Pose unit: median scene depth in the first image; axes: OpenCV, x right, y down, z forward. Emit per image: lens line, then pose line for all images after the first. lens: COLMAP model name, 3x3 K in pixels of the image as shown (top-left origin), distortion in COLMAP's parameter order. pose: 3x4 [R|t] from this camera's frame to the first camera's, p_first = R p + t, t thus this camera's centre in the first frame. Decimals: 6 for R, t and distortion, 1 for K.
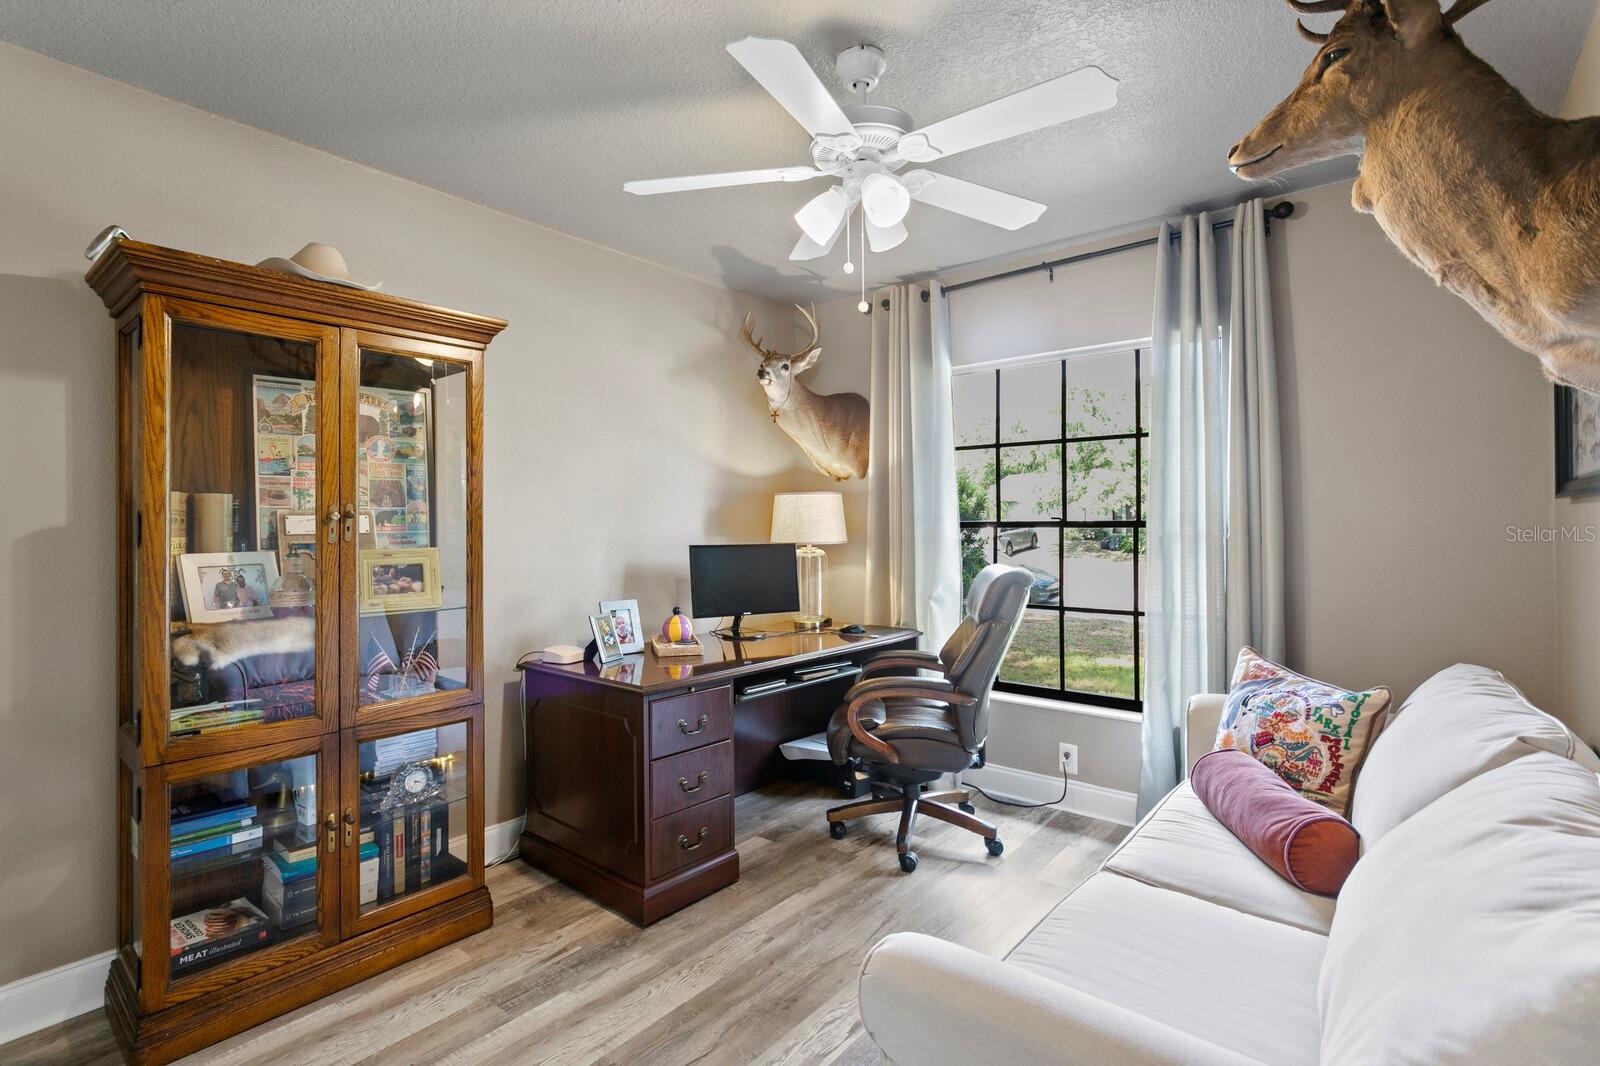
lens RADIAL K [[754.6, 0, 758.4], [0, 754.6, 532.9], [0, 0, 1]] dist [0.000486, 0.000332]
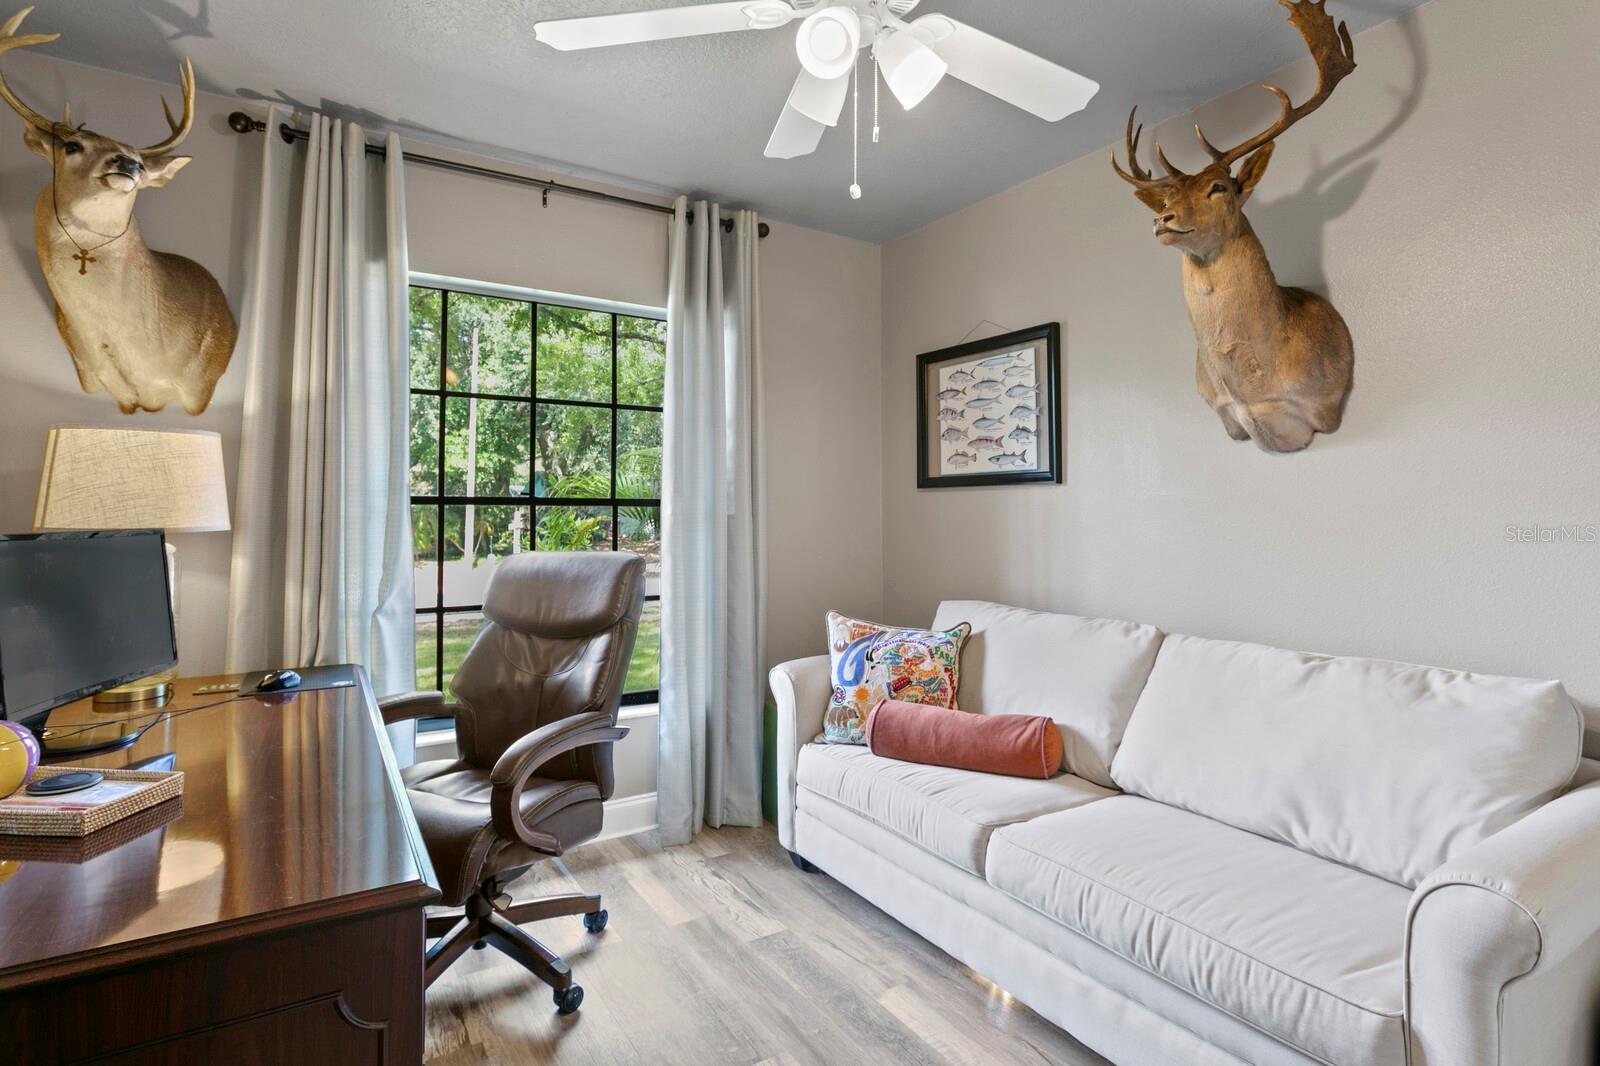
lens RADIAL K [[801.4, 0, 799.3], [0, 801.4, 499.9], [0, 0, 1]] dist [-0.002443, -0.000496]
pose [[0.291140, 0.022481, 0.956416, -0.413612], [0.007173, 0.999644, -0.025681, 0.012626], [-0.956653, 0.014337, 0.290876, 0.560466]]
